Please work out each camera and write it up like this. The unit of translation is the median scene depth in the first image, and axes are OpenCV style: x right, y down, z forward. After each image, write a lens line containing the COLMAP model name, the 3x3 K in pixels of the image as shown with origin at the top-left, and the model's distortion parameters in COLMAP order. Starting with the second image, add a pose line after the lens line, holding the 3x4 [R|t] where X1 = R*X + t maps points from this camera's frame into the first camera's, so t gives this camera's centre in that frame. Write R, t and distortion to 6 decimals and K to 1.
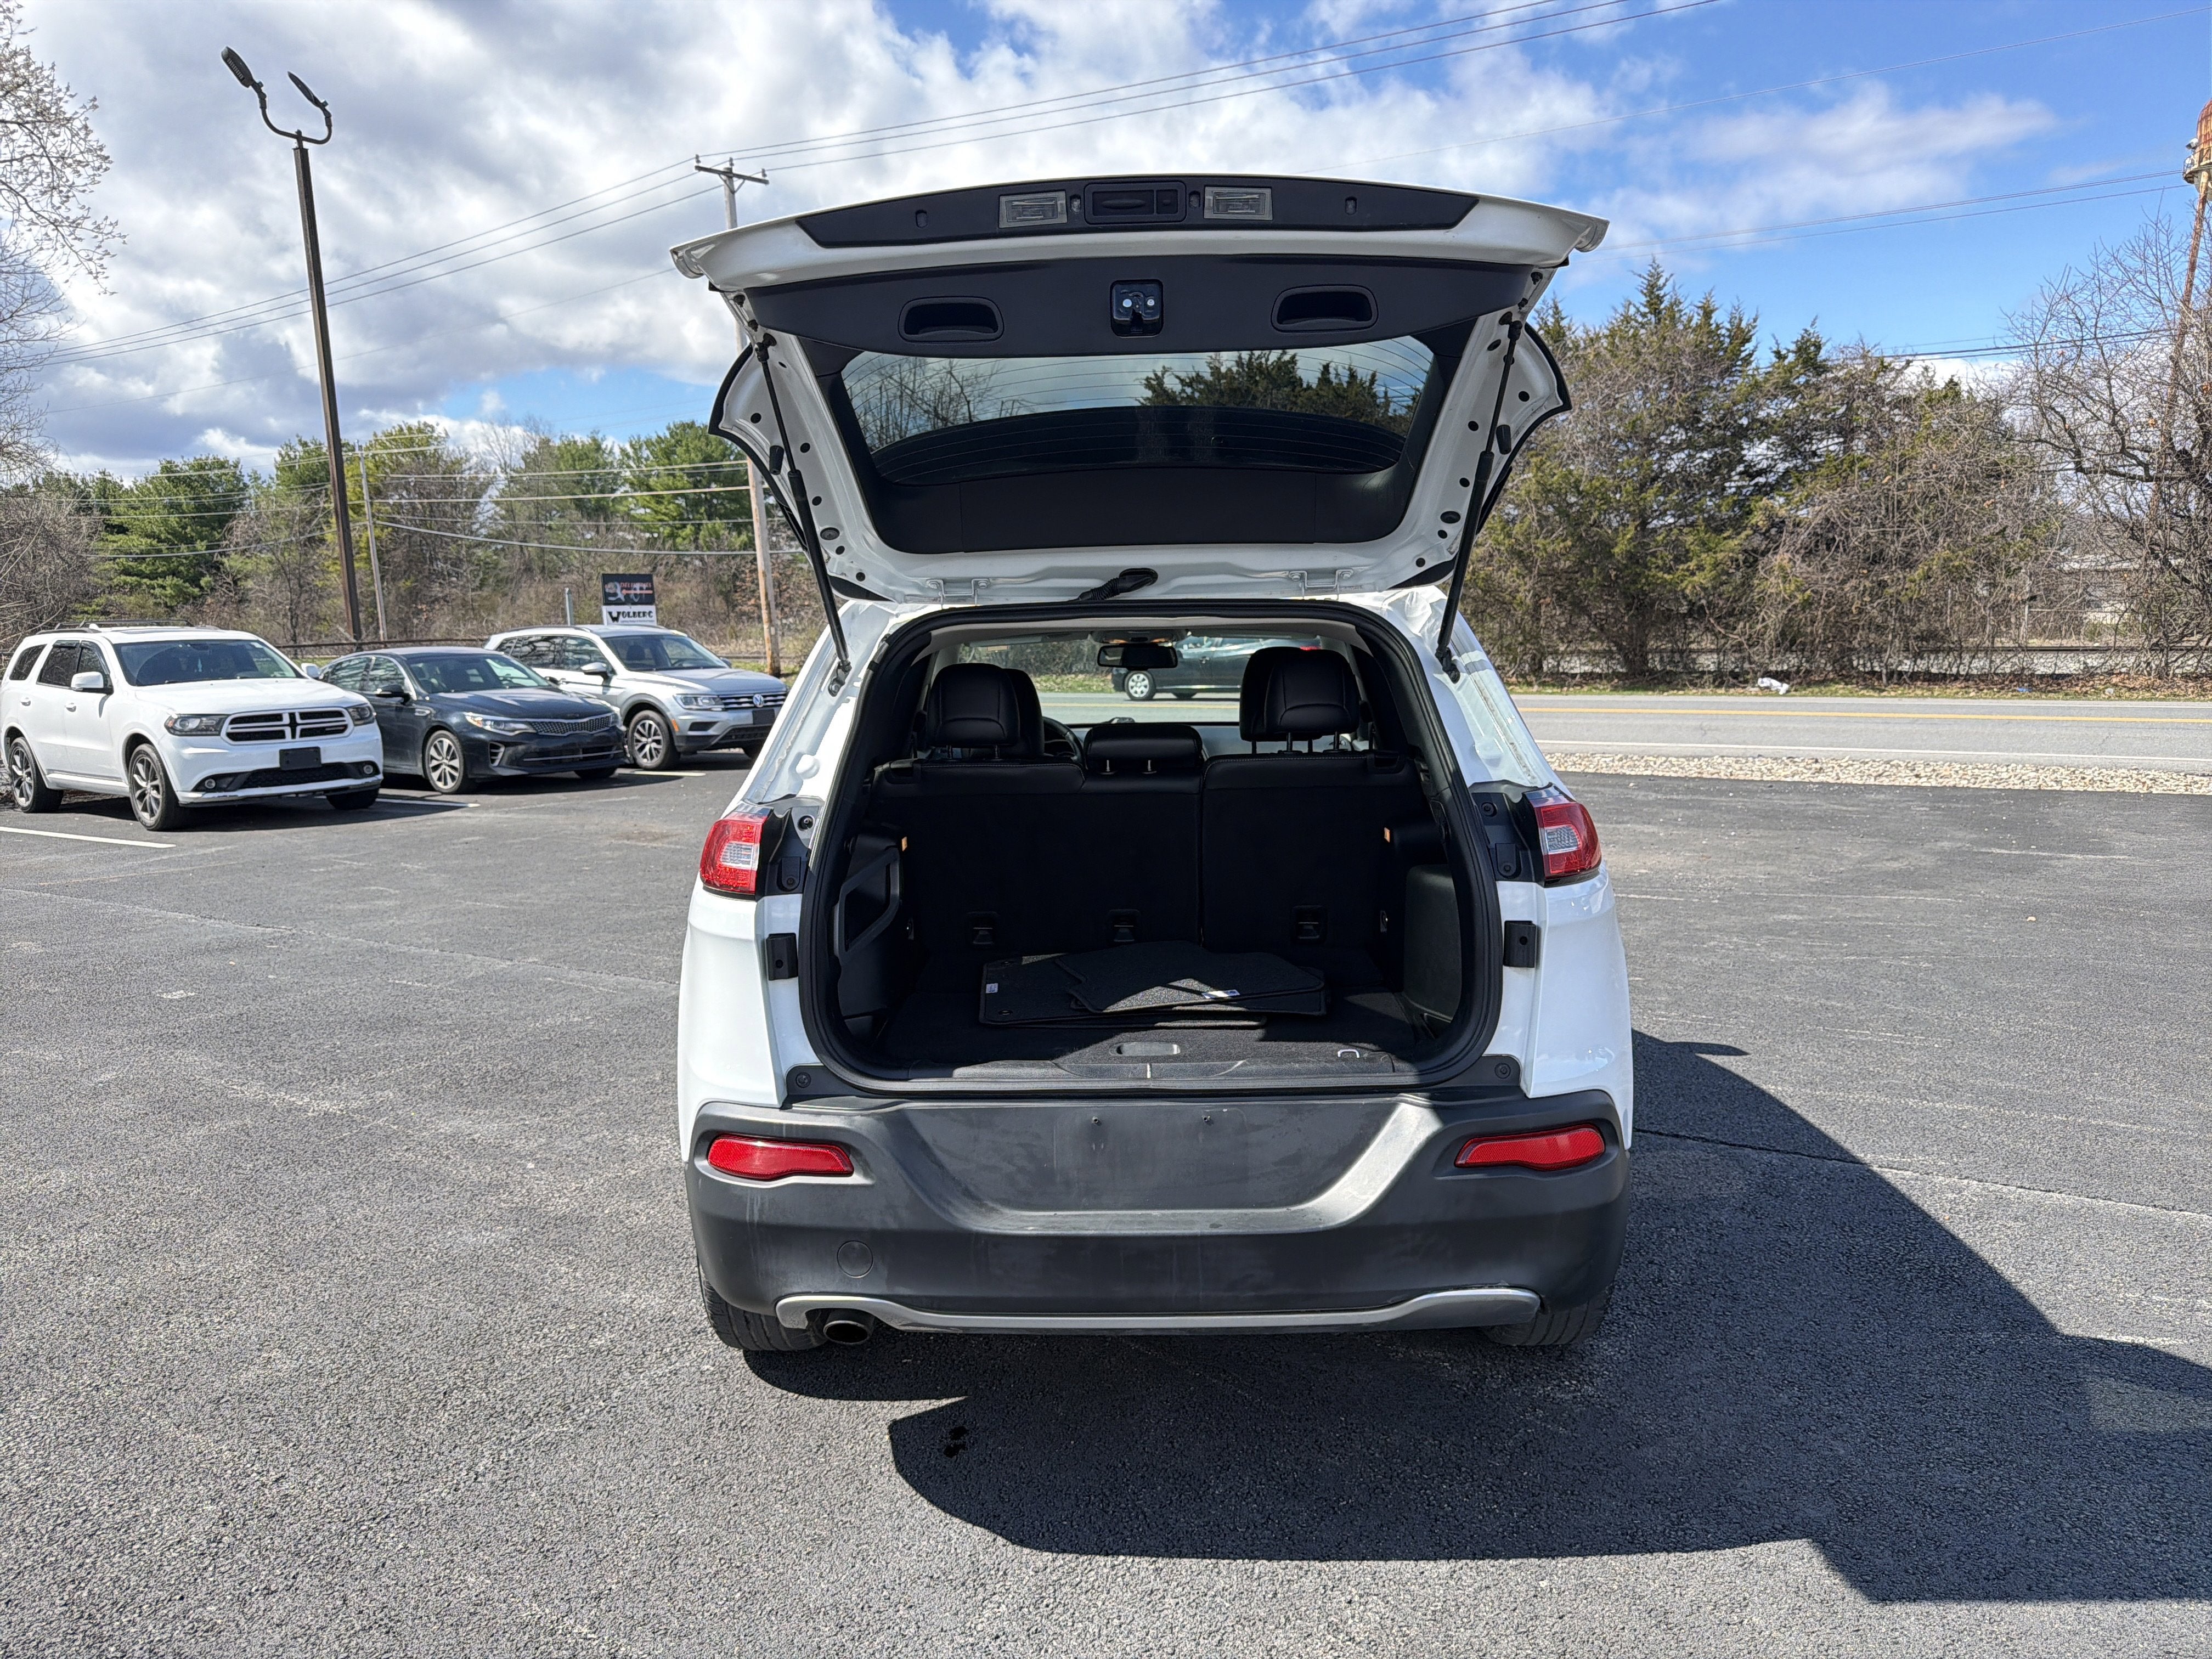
lens RADIAL K [[1587.4, 0, 1076.1], [0, 1587.4, 863.9], [0, 0, 1]] dist [0.001304, -0.011963]
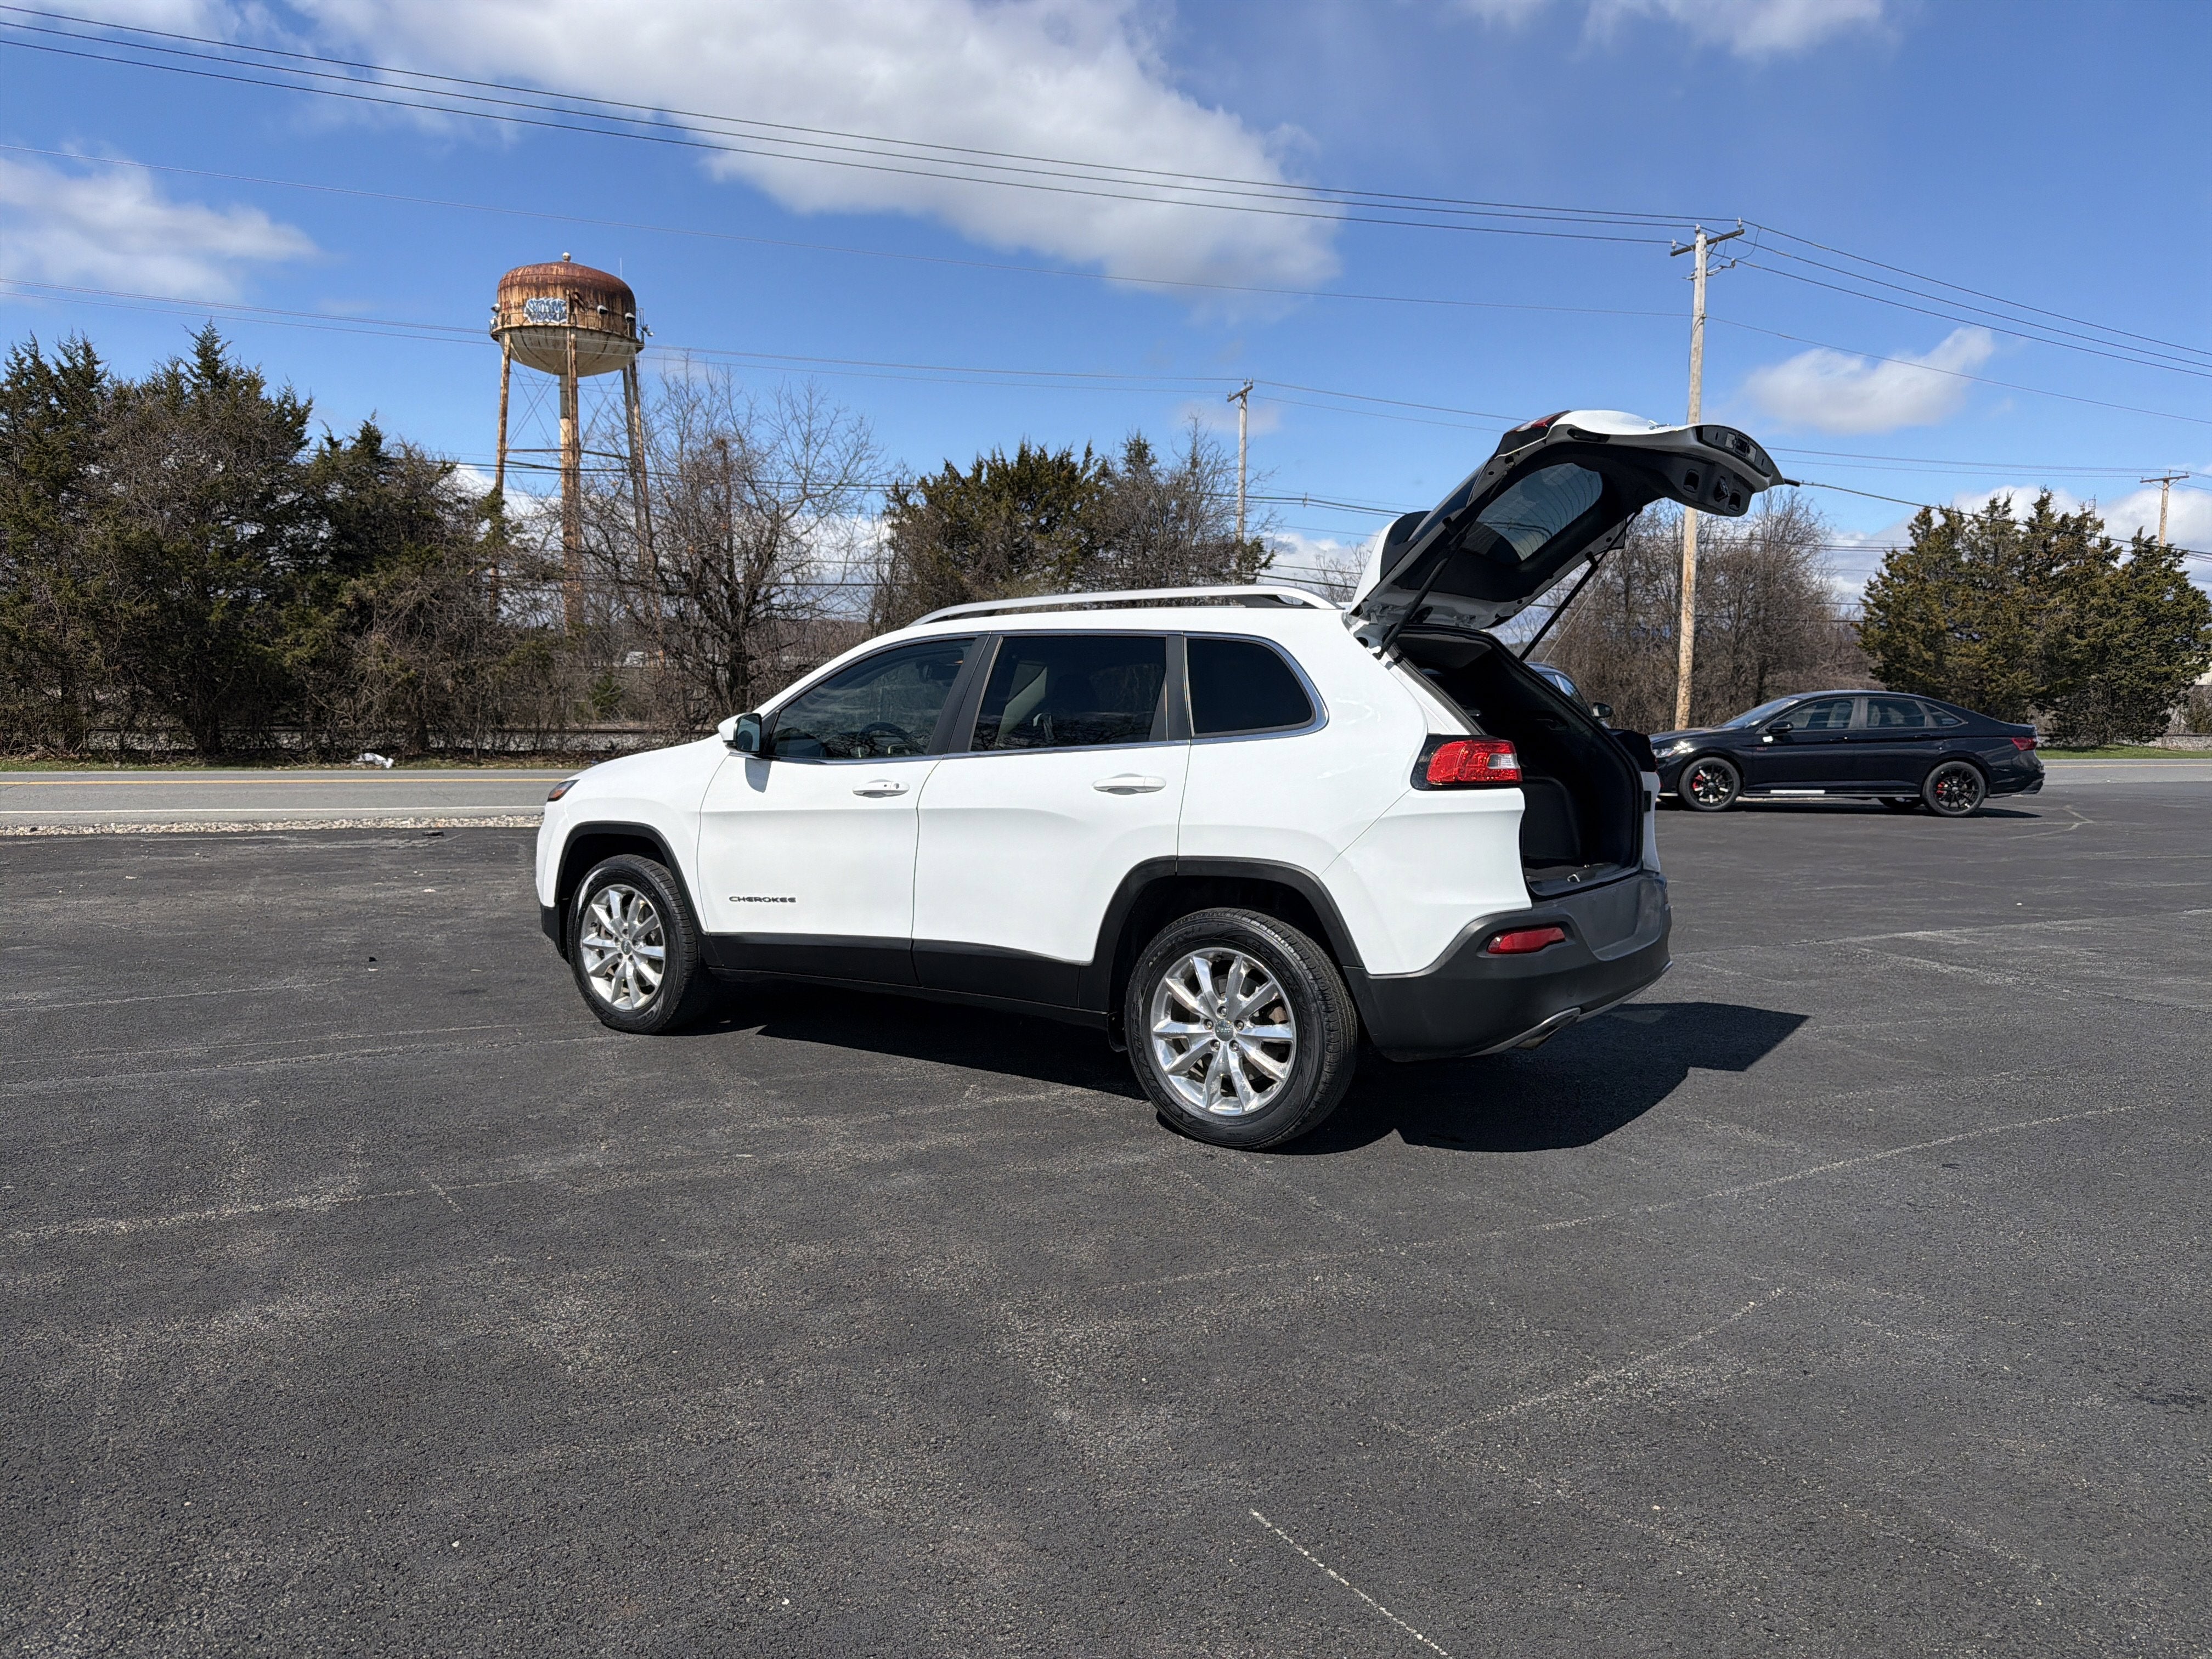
lens RADIAL K [[1587.4, 0, 1146.5], [0, 1587.4, 837.0], [0, 0, 1]] dist [0.001304, -0.011963]
pose [[0.525859, -0.045315, 0.849364, -0.258441], [0.109612, 0.993864, -0.014839, 0.009475], [-0.843479, 0.100904, 0.527600, 0.069285]]
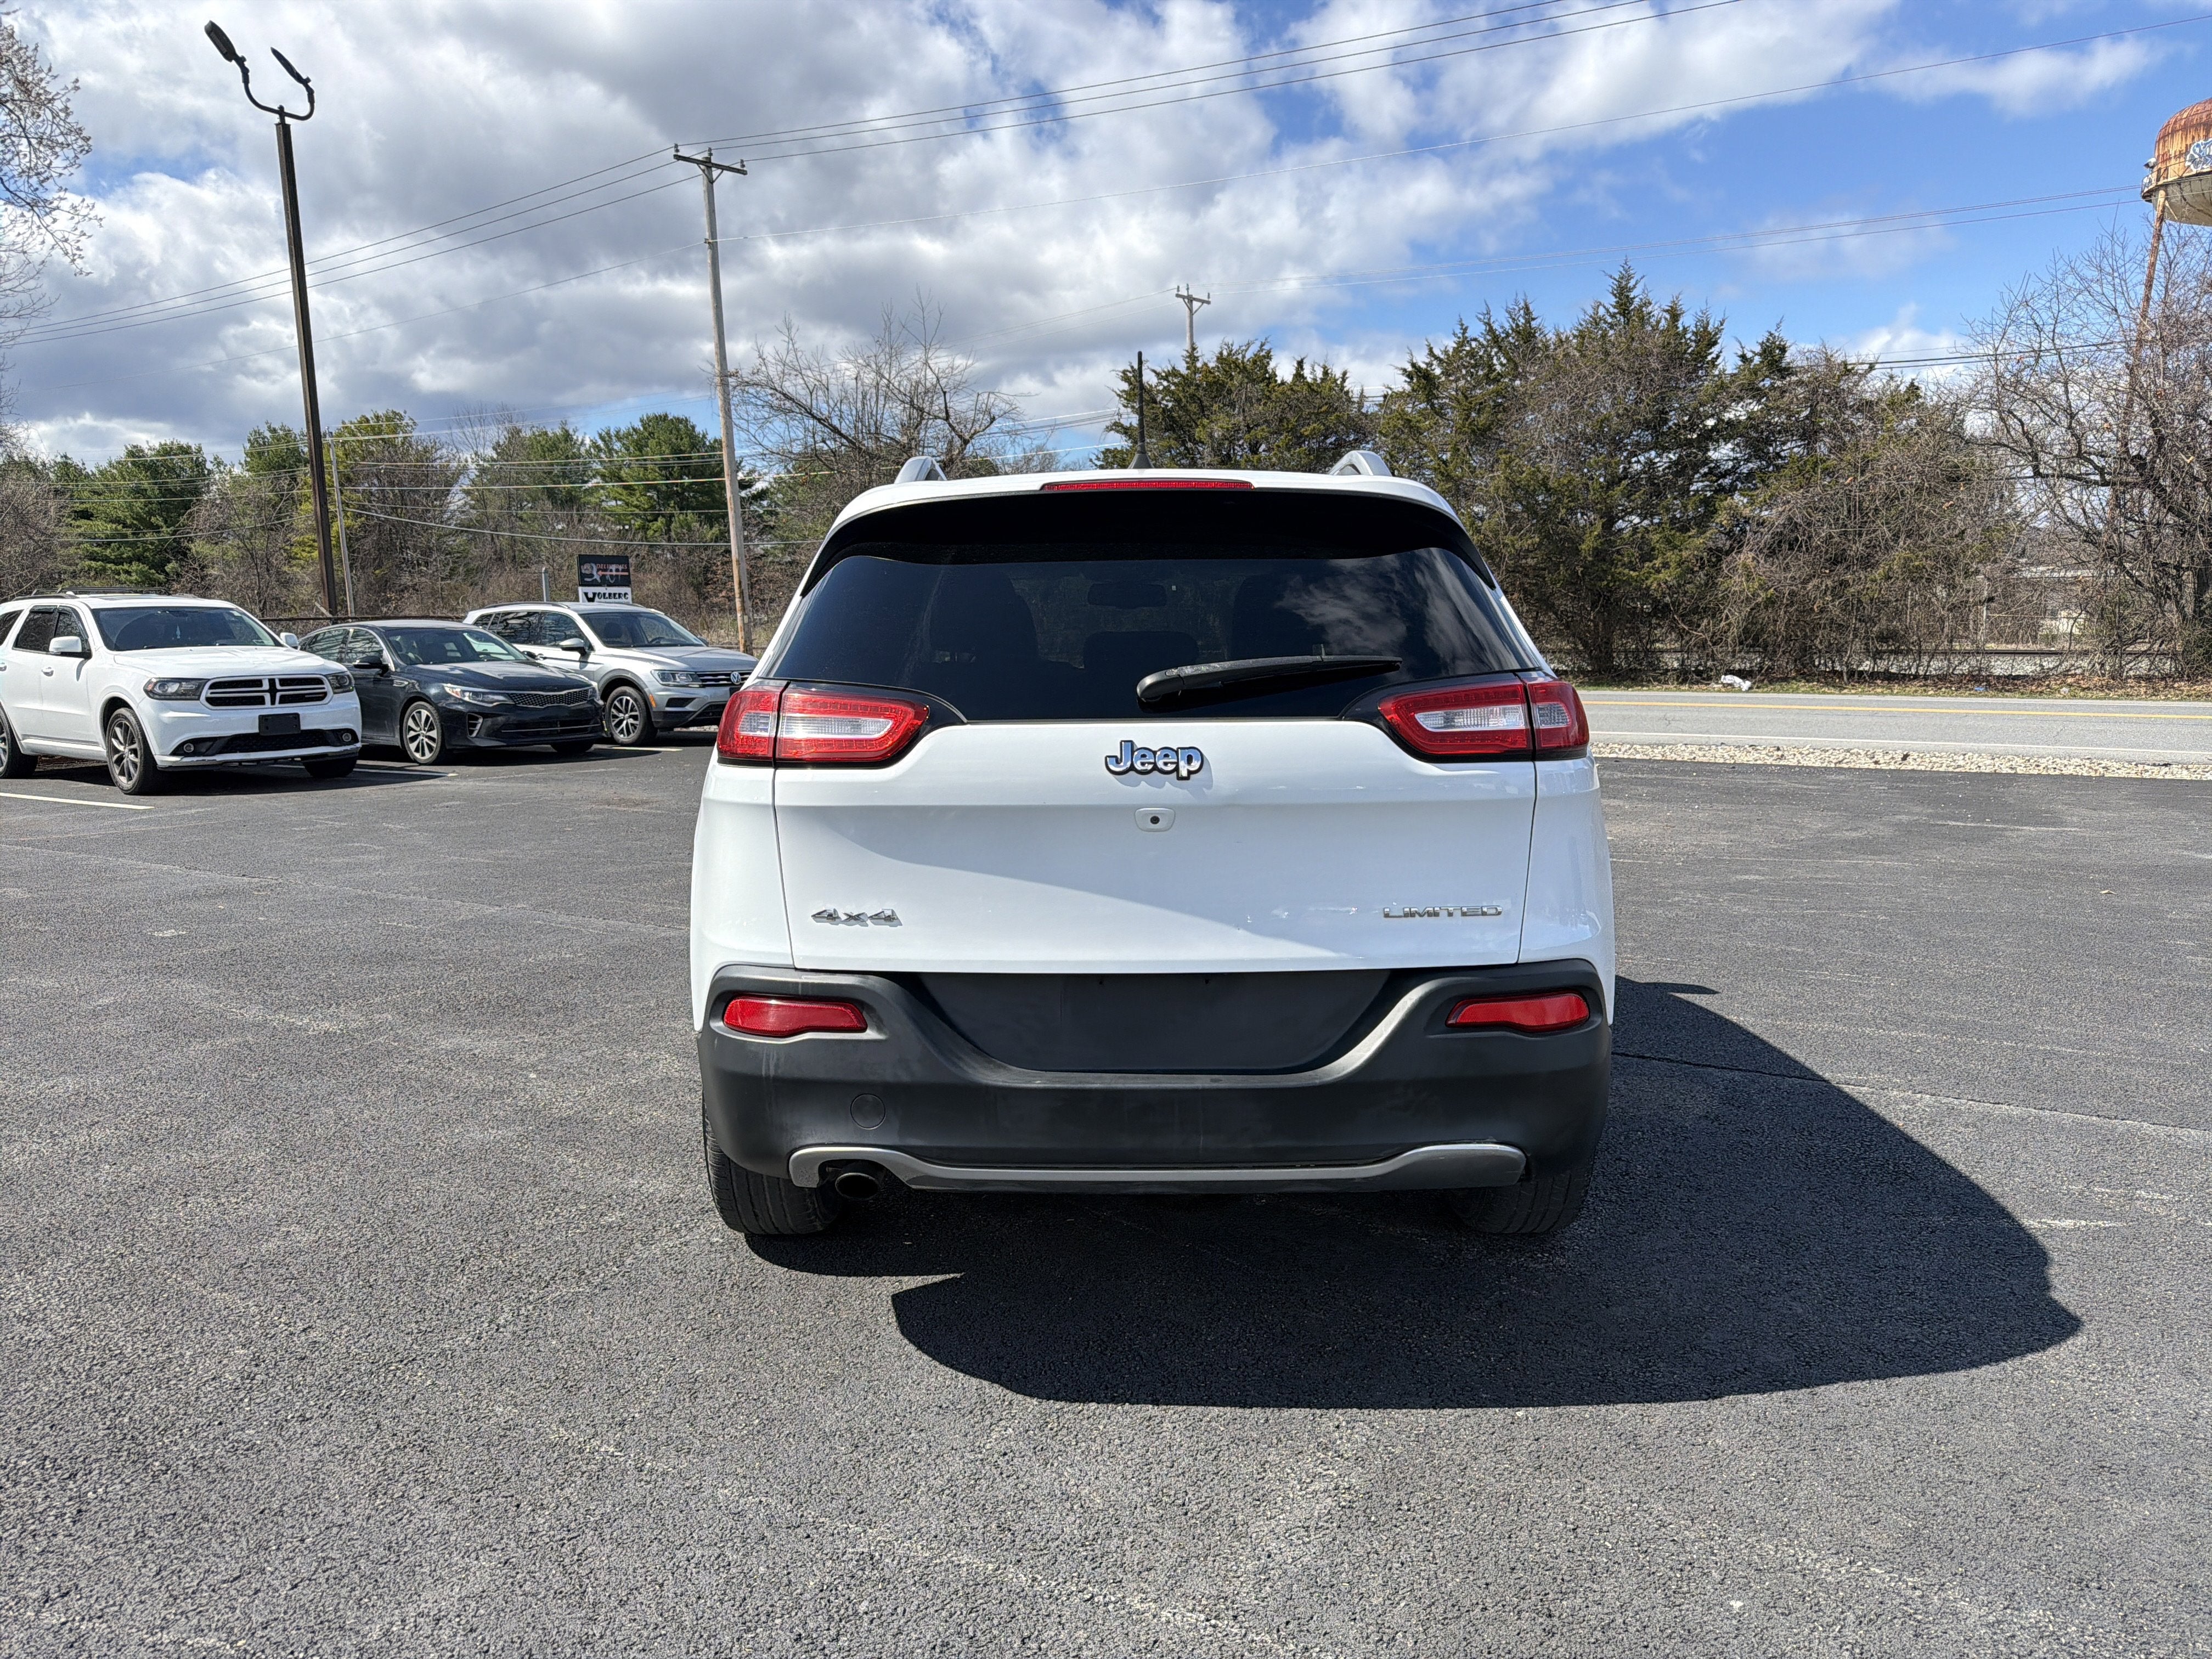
lens RADIAL K [[1587.4, 0, 1070.0], [0, 1587.4, 859.9], [0, 0, 1]] dist [0.001304, -0.011963]
pose [[0.999795, 0.010291, 0.017443, -0.004678], [-0.010205, 0.999935, -0.005009, 0.015621], [-0.017494, 0.004830, 0.999835, -0.009356]]
